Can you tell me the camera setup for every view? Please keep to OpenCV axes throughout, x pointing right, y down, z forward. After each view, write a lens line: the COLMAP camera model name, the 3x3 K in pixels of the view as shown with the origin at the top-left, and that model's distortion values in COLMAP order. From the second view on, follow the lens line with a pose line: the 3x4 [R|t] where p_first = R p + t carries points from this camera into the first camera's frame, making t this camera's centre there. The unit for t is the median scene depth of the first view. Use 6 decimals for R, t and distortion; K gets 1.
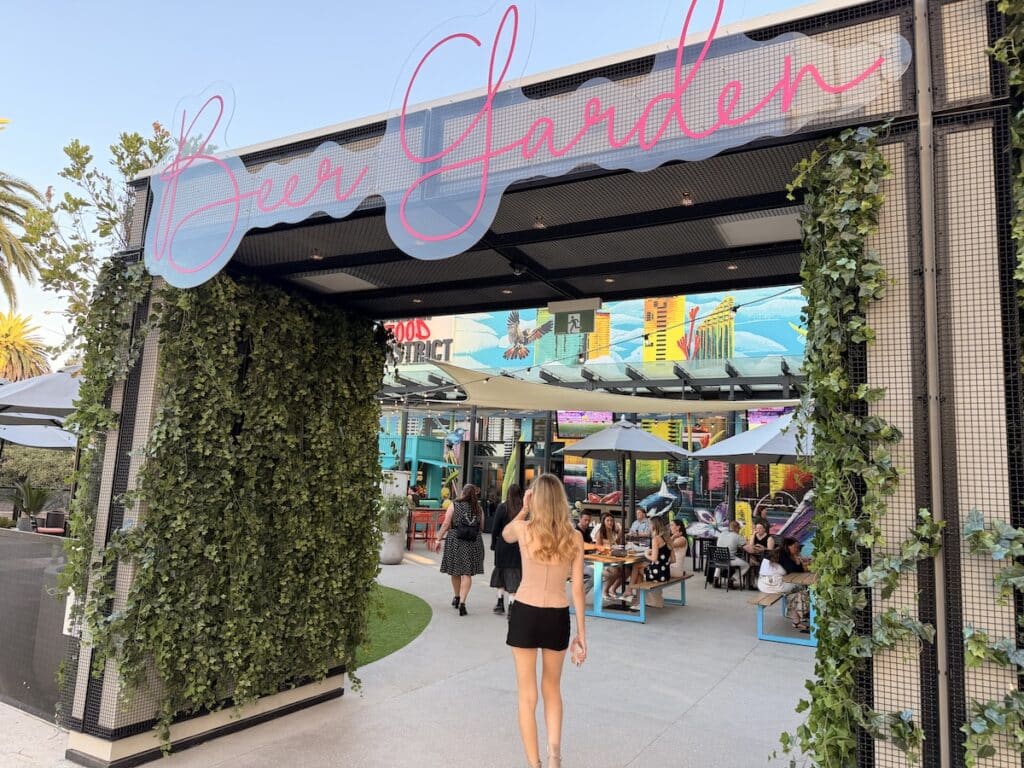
lens RADIAL K [[721.7, 0, 509.3], [0, 721.7, 380.1], [0, 0, 1]] dist [0.031004, -0.008669]
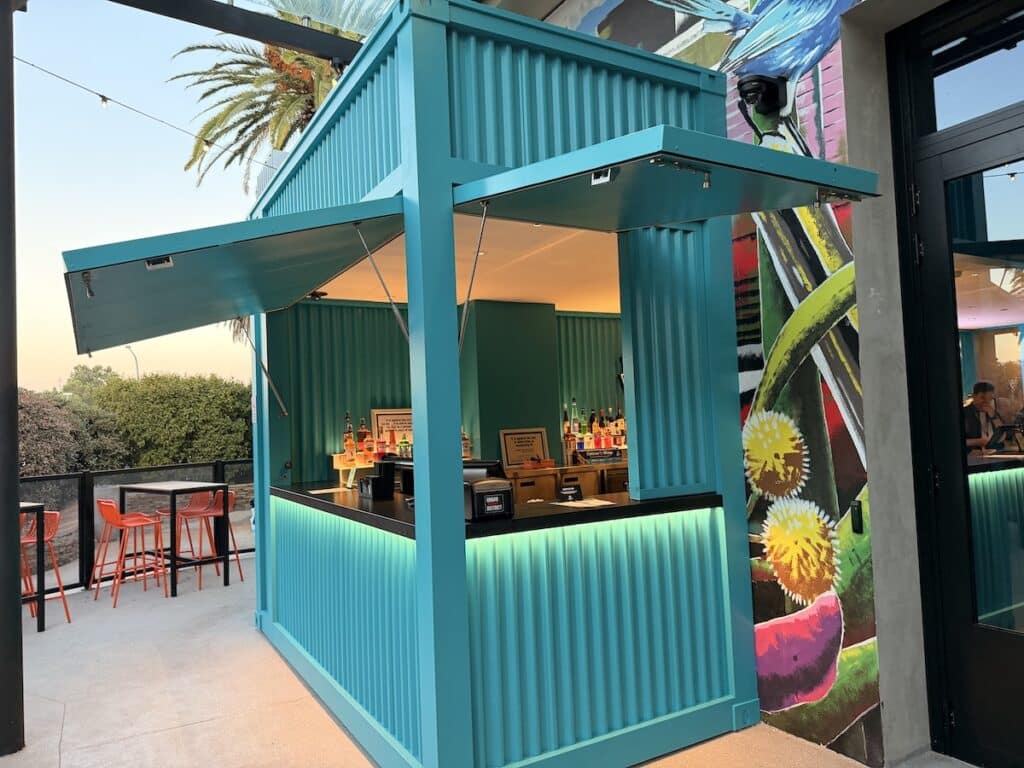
lens RADIAL K [[721.7, 0, 514.7], [0, 721.7, 379.8], [0, 0, 1]] dist [0.031004, -0.008669]
pose [[0.843243, -0.111598, -0.525821, -0.056576], [0.158758, 0.986279, 0.045272, 0.129494], [0.513554, -0.121654, 0.849390, 0.862244]]
